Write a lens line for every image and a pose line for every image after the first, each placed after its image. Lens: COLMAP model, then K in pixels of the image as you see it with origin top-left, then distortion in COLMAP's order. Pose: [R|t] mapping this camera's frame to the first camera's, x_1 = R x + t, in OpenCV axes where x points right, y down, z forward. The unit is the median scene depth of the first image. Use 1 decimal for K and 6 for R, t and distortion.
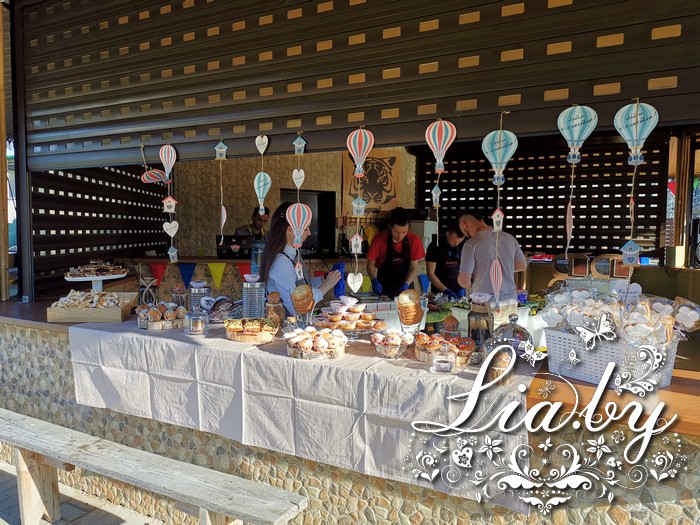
lens RADIAL K [[541.9, 0, 350.0], [0, 541.9, 259.9], [0, 0, 1]] dist [0.050003, -0.038904]
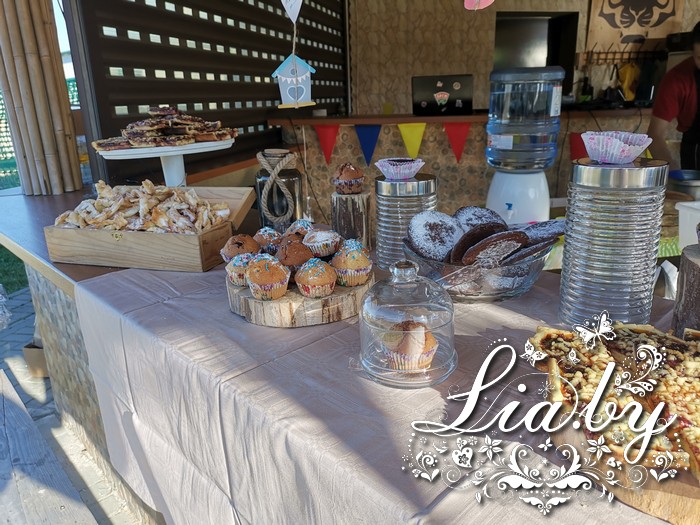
lens RADIAL K [[541.9, 0, 352.4], [0, 541.9, 261.6], [0, 0, 1]] dist [0.050003, -0.038904]
pose [[0.949171, 0.052975, -0.310272, -0.239894], [0.022922, 0.971485, 0.235991, 0.024971], [0.313926, -0.231107, 0.920891, 0.802717]]
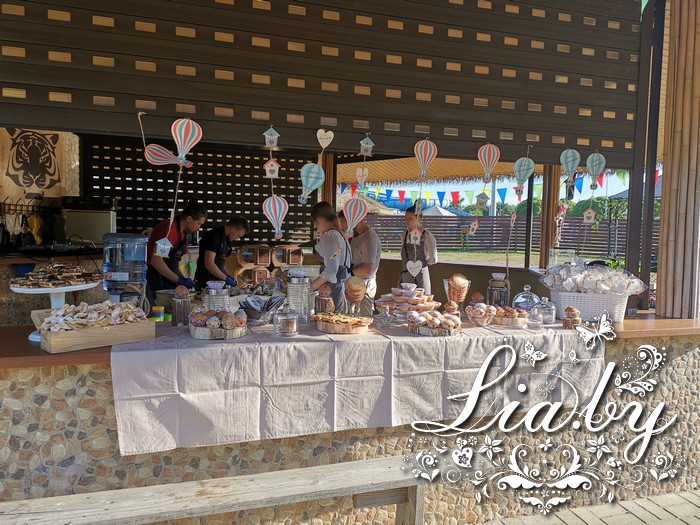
lens RADIAL K [[541.9, 0, 353.0], [0, 541.9, 262.7], [0, 0, 1]] dist [0.050003, -0.038904]
pose [[0.683732, -0.038864, 0.728698, -0.914559], [0.024693, 0.999241, 0.030125, -0.014510], [-0.729316, -0.002604, 0.684172, 0.297020]]
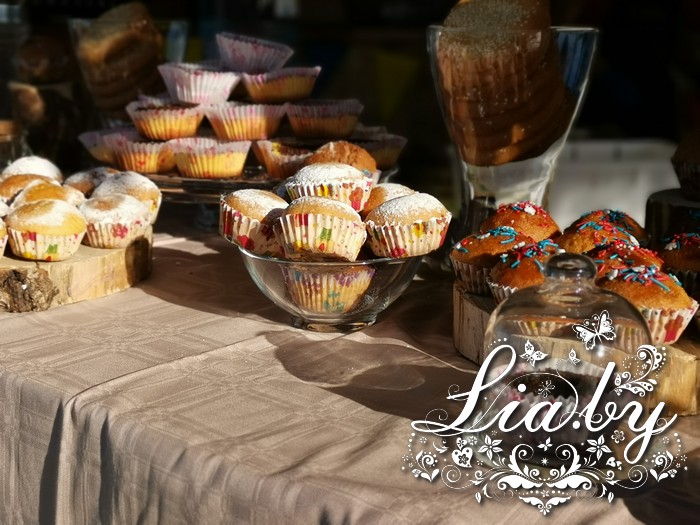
lens RADIAL K [[1121.6, 0, 353.1], [0, 1121.6, 263.1], [0, 0, 1]] dist [0.016370, 0.000000]
pose [[0.970999, 0.051121, -0.233555, 0.148133], [-0.014077, 0.987403, 0.157601, 0.086903], [0.238670, -0.149743, 0.959486, 0.557875]]
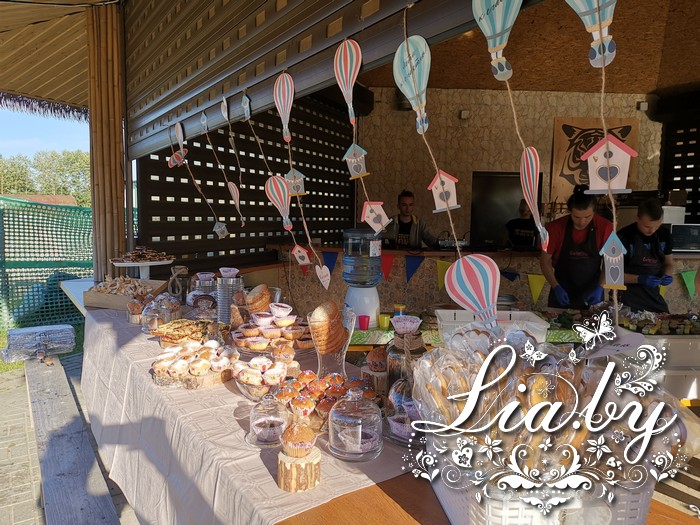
lens RADIAL K [[541.9, 0, 352.5], [0, 541.9, 262.4], [0, 0, 1]] dist [0.050003, -0.038904]
pose [[0.881846, 0.041374, -0.469718, 0.429842], [-0.029883, 0.999044, 0.031895, -0.016528], [0.470589, -0.014090, 0.882240, 0.391177]]
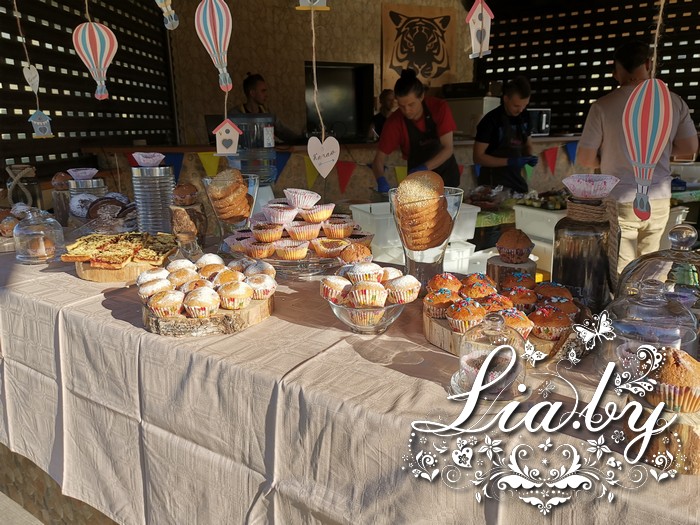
lens RADIAL K [[541.9, 0, 350.4], [0, 541.9, 262.2], [0, 0, 1]] dist [0.050003, -0.038904]
pose [[0.994317, -0.001252, -0.106453, 0.093678], [0.021492, 0.981704, 0.189195, 0.039943], [0.104269, -0.190407, 0.976152, 0.512690]]
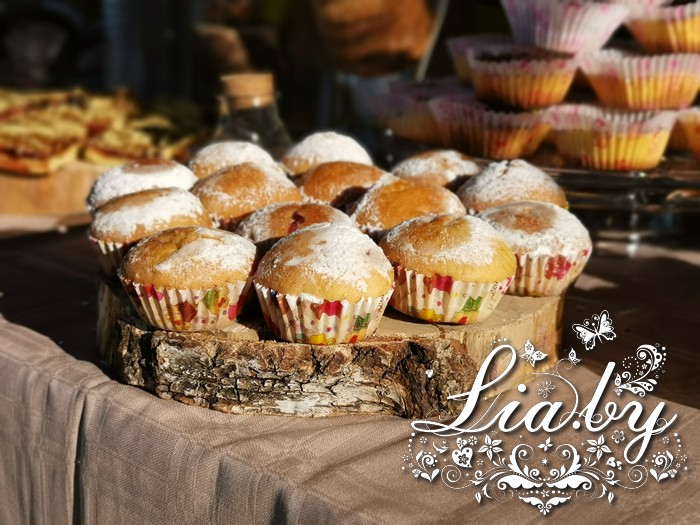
lens RADIAL K [[1121.6, 0, 345.7], [0, 1121.6, 268.0], [0, 0, 1]] dist [0.016370, 0.000000]
pose [[0.963428, 0.075136, -0.257216, 0.006555], [-0.023888, 0.980145, 0.196838, 0.094286], [0.266899, -0.183494, 0.946095, 0.678258]]
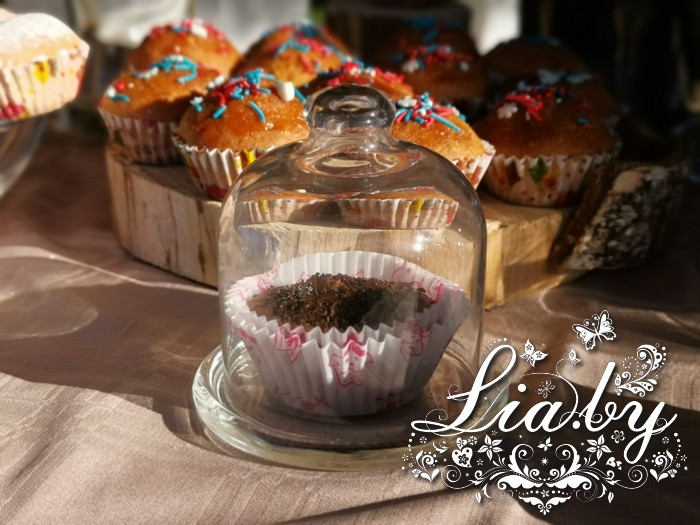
lens RADIAL K [[1121.6, 0, 346.9], [0, 1121.6, 279.6], [0, 0, 1]] dist [0.016370, 0.000000]
pose [[0.988230, -0.064065, 0.138911, 0.116752], [0.018372, 0.951210, 0.307997, 0.101054], [-0.151865, -0.301820, 0.941191, 0.654509]]
